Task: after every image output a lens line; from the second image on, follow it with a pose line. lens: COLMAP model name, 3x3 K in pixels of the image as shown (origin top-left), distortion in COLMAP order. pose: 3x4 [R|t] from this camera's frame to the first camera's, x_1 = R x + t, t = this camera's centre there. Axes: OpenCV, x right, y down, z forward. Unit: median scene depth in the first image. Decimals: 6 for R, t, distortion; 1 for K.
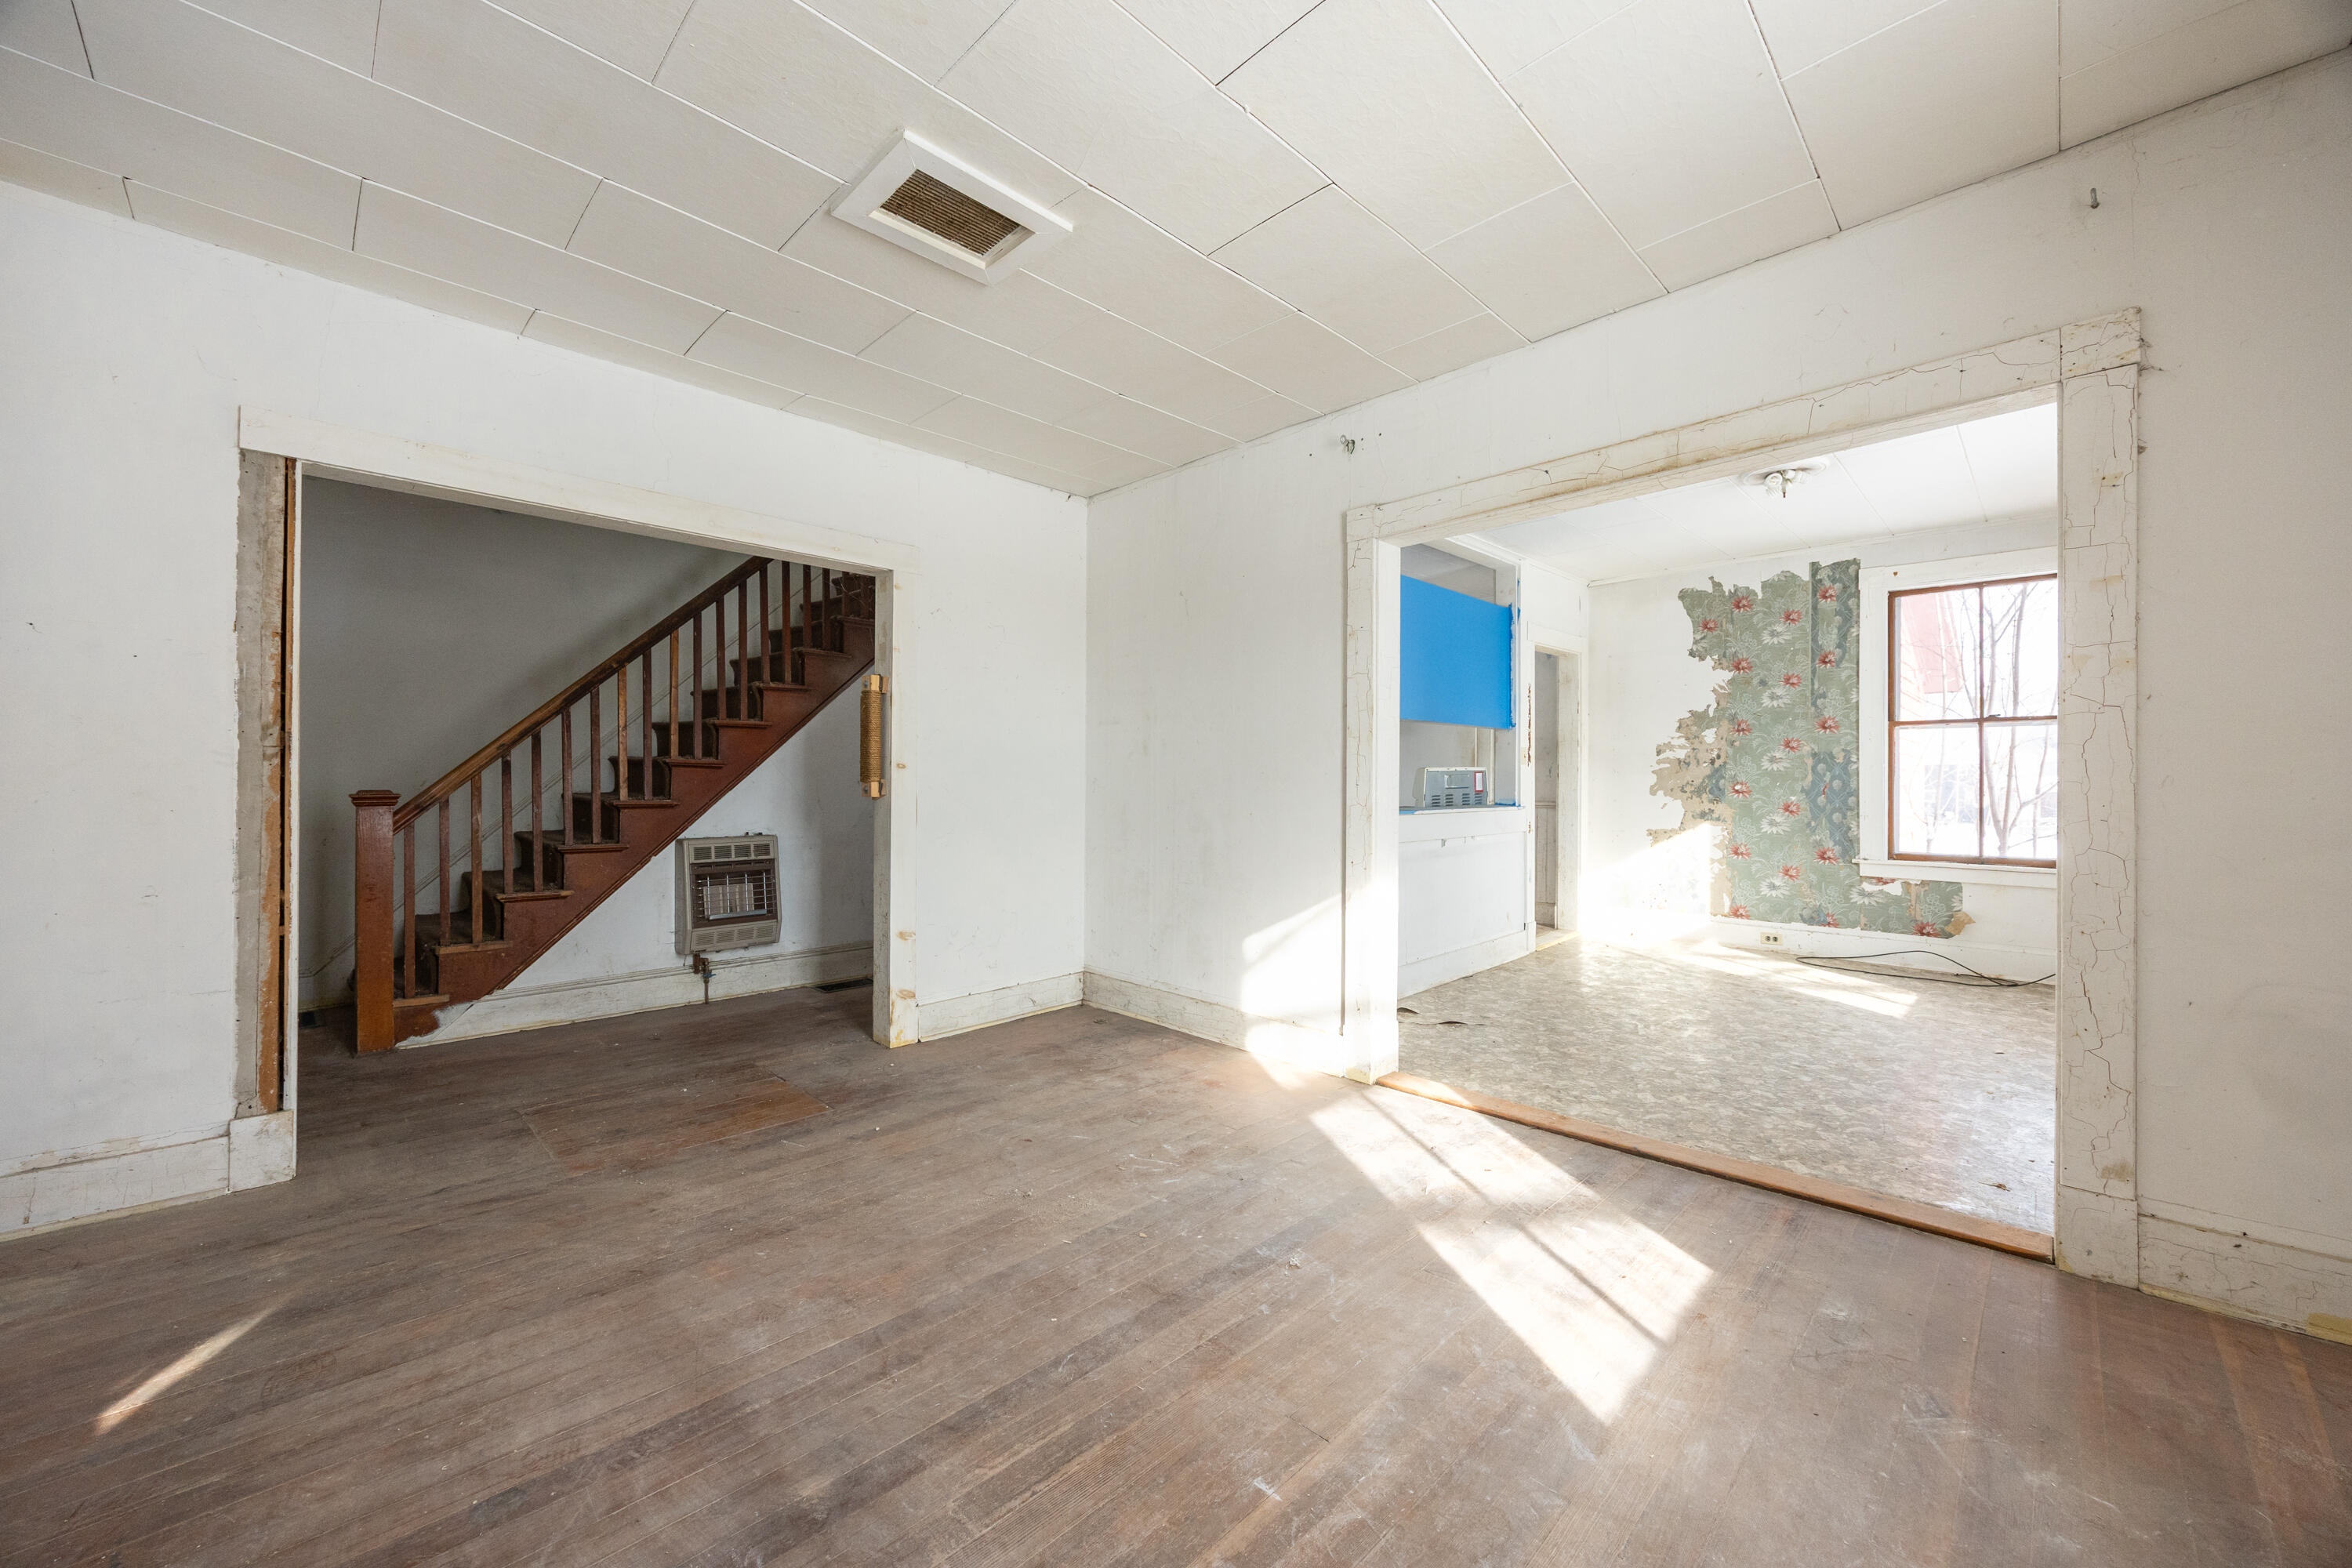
lens RADIAL K [[897.8, 0, 1168.0], [0, 897.8, 780.3], [0, 0, 1]] dist [-0.005001, 0.000509]
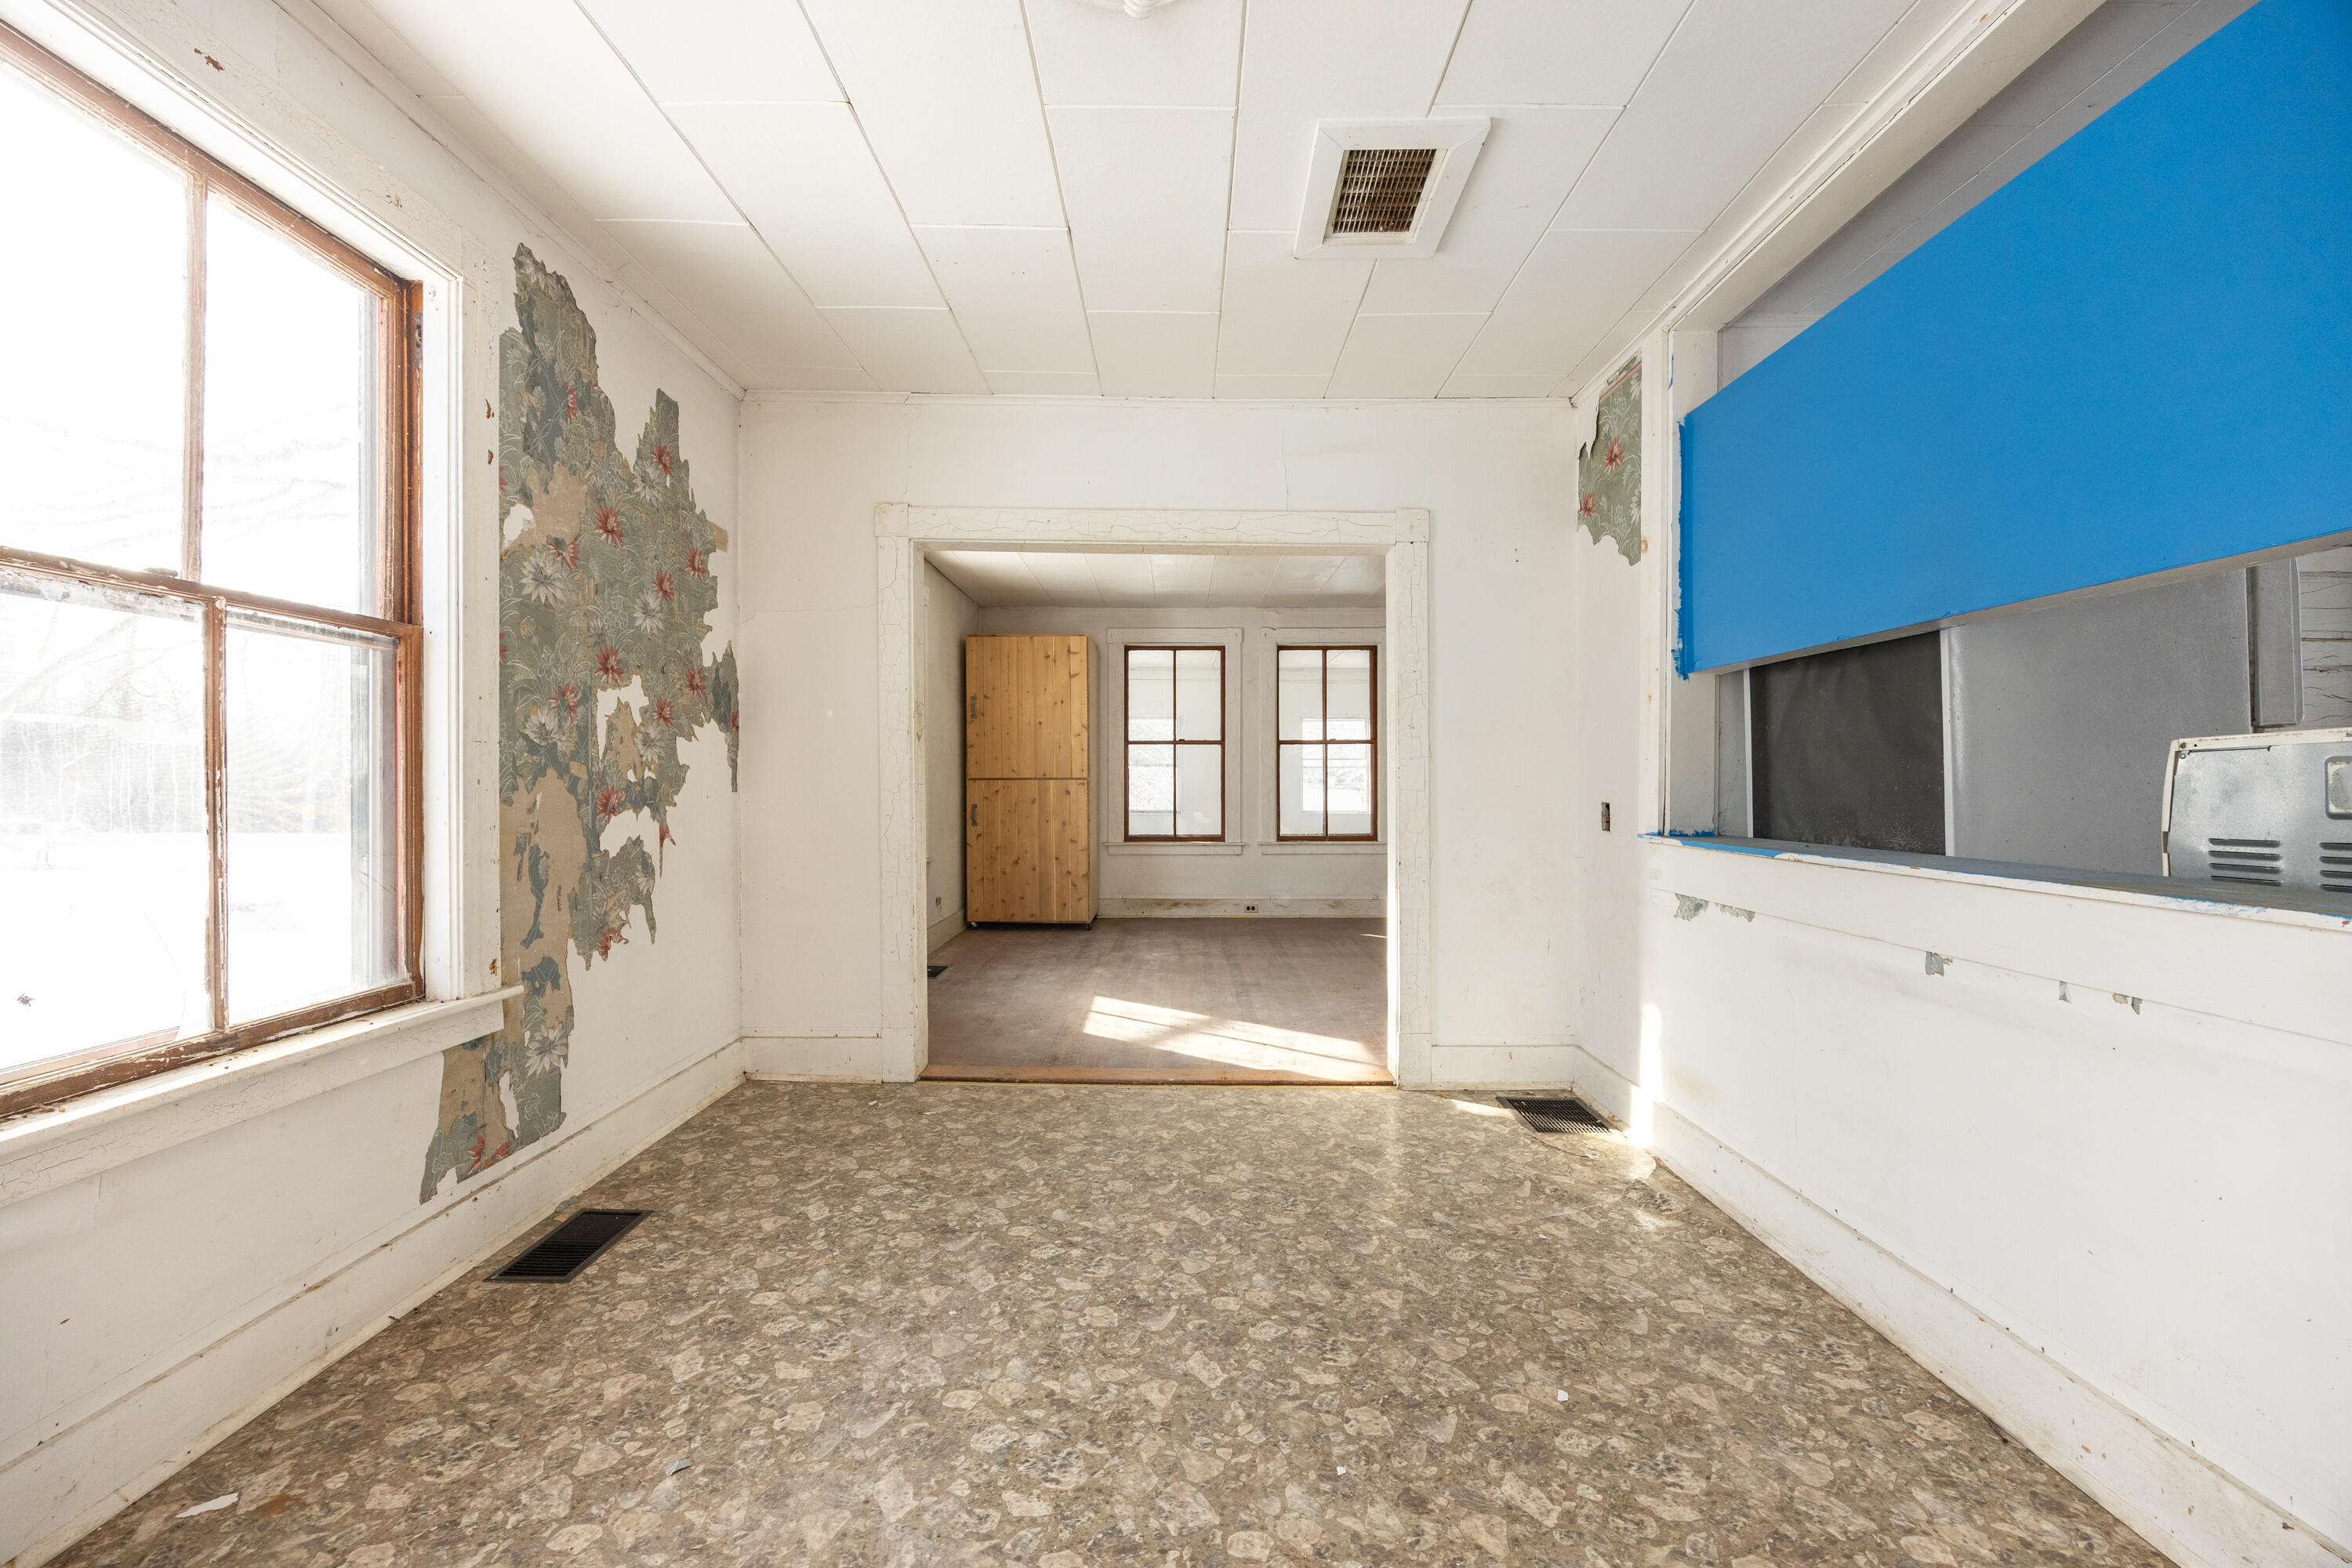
lens RADIAL K [[897.8, 0, 1164.2], [0, 897.8, 781.1], [0, 0, 1]] dist [-0.005001, 0.000509]
pose [[-0.715260, -0.001871, -0.698856, 1.390970], [0.001579, 0.999990, -0.004293, -0.000570], [0.698857, -0.004175, -0.715250, 1.895760]]
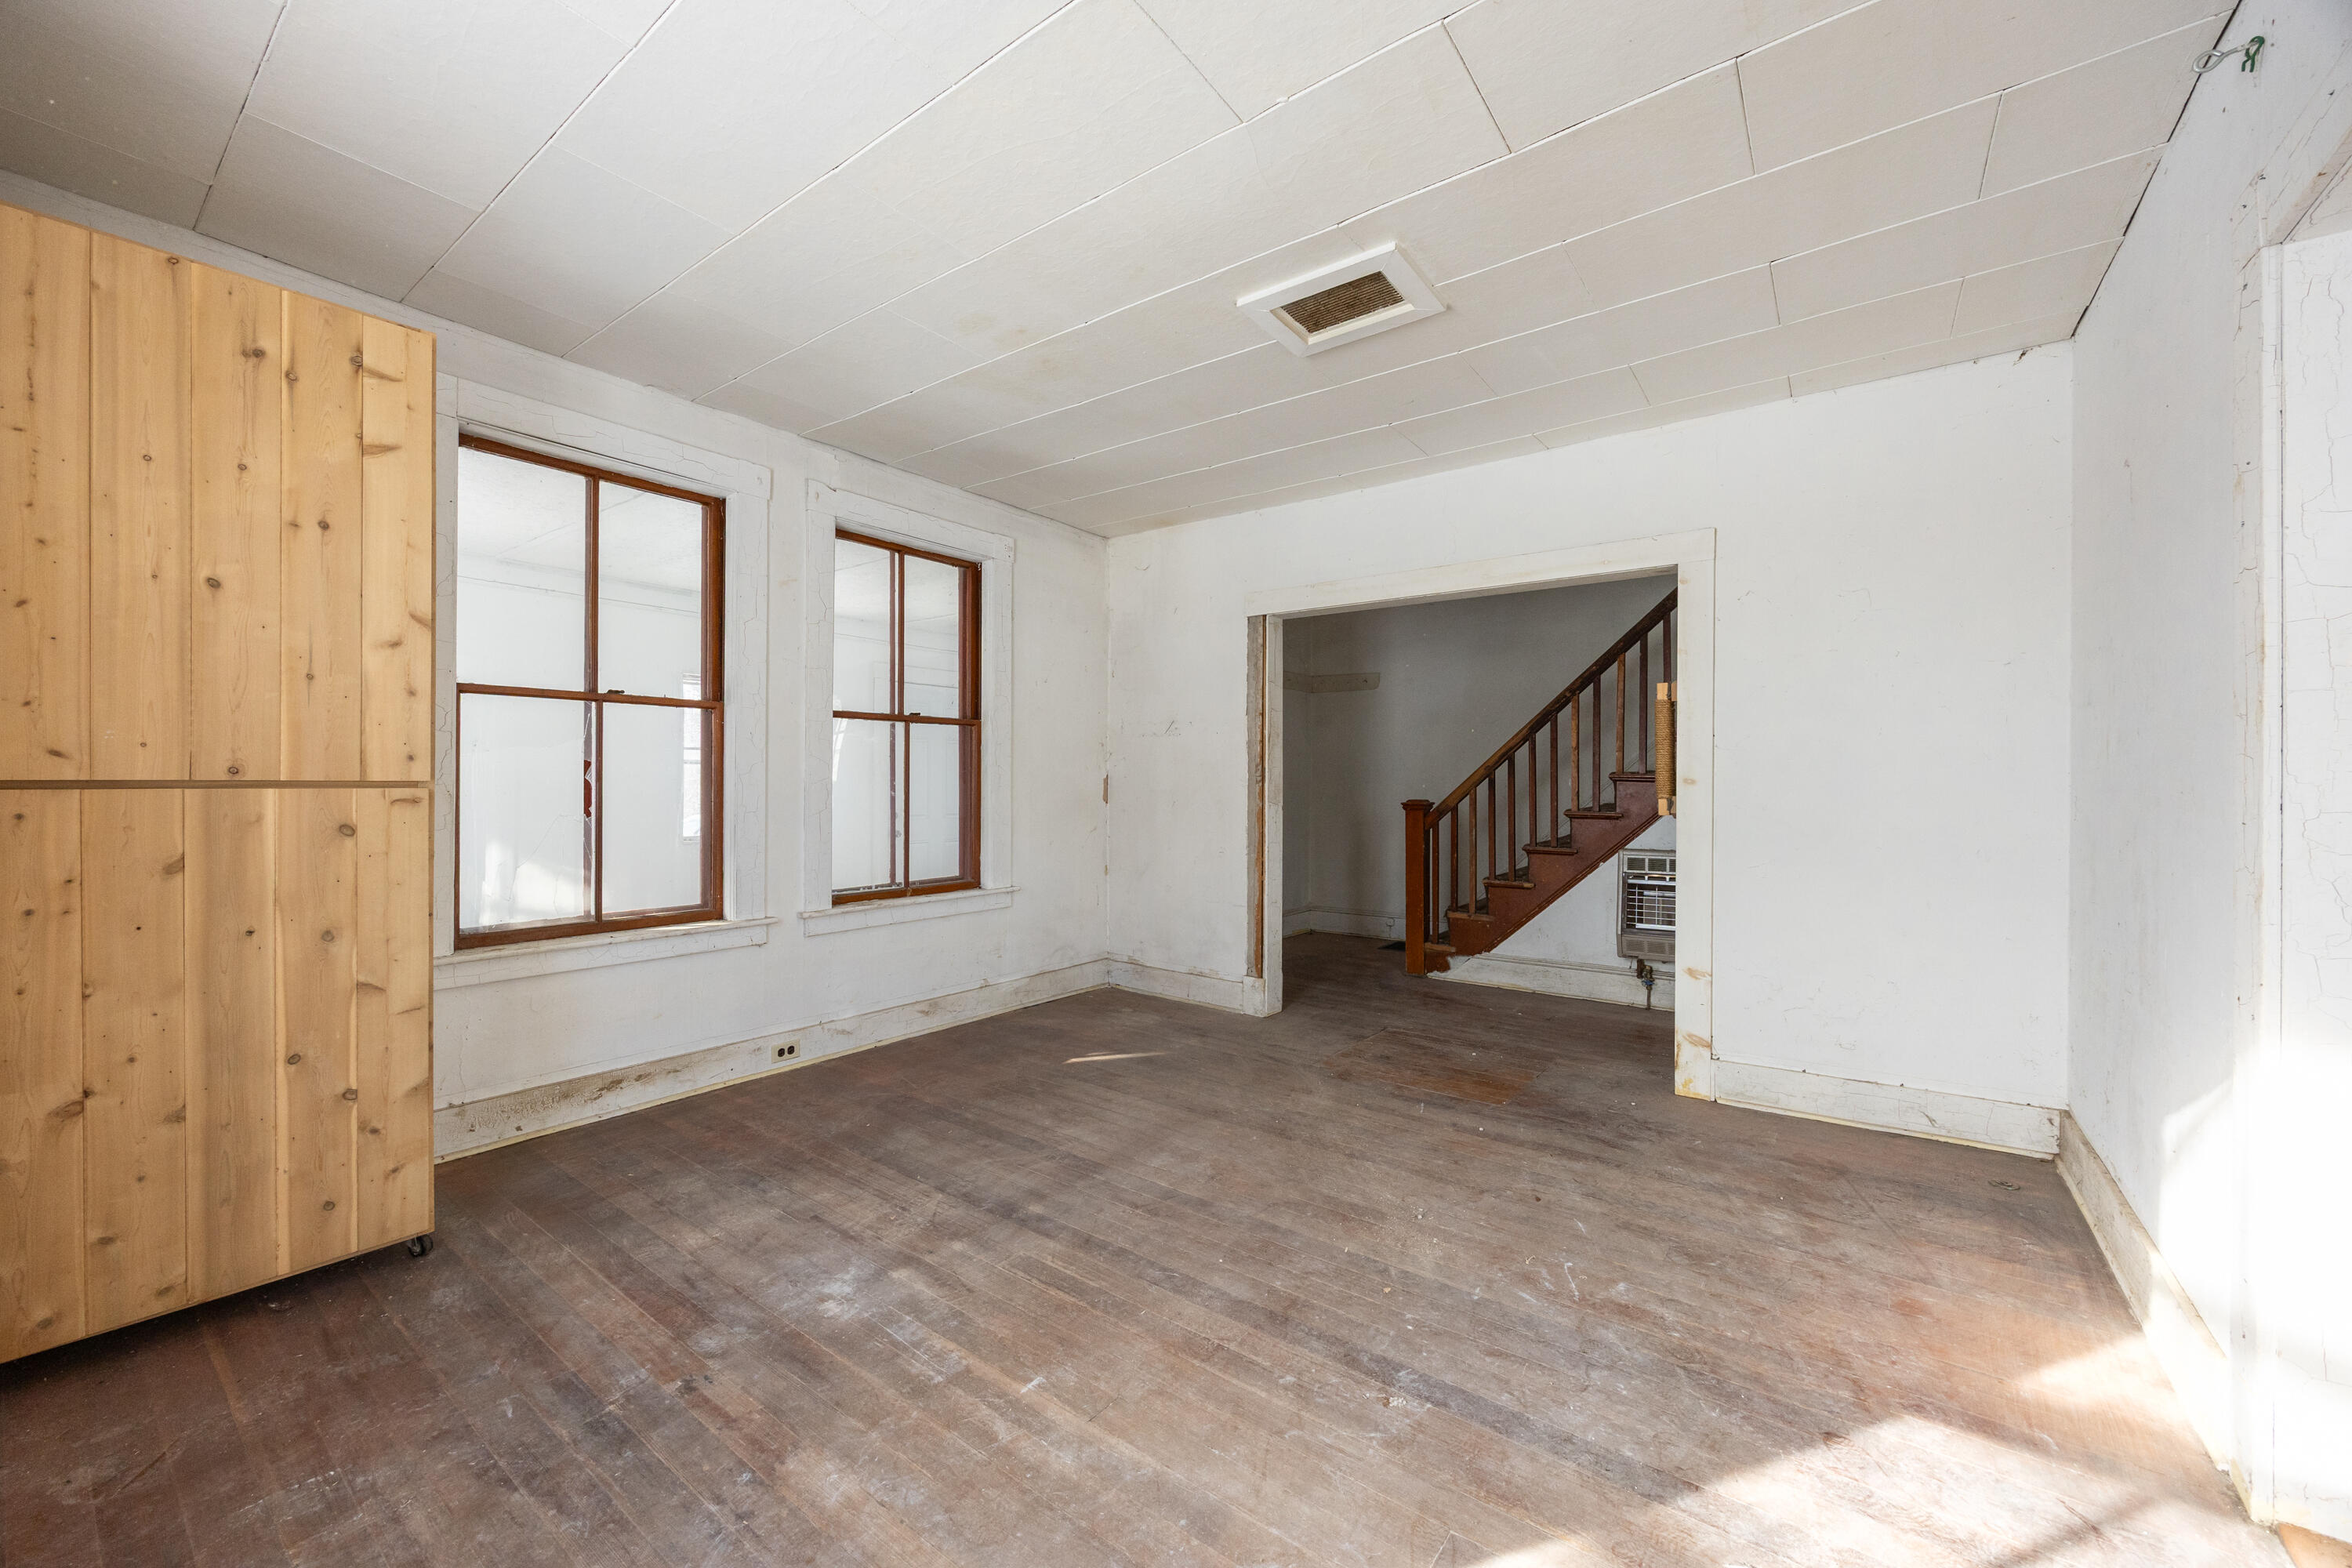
lens RADIAL K [[897.8, 0, 1195.8], [0, 897.8, 784.5], [0, 0, 1]] dist [-0.005001, 0.000509]
pose [[0.151861, -0.001254, -0.988401, 0.695787], [0.000675, 0.999999, -0.001165, -0.016970], [0.988402, -0.000490, 0.151862, 0.527495]]
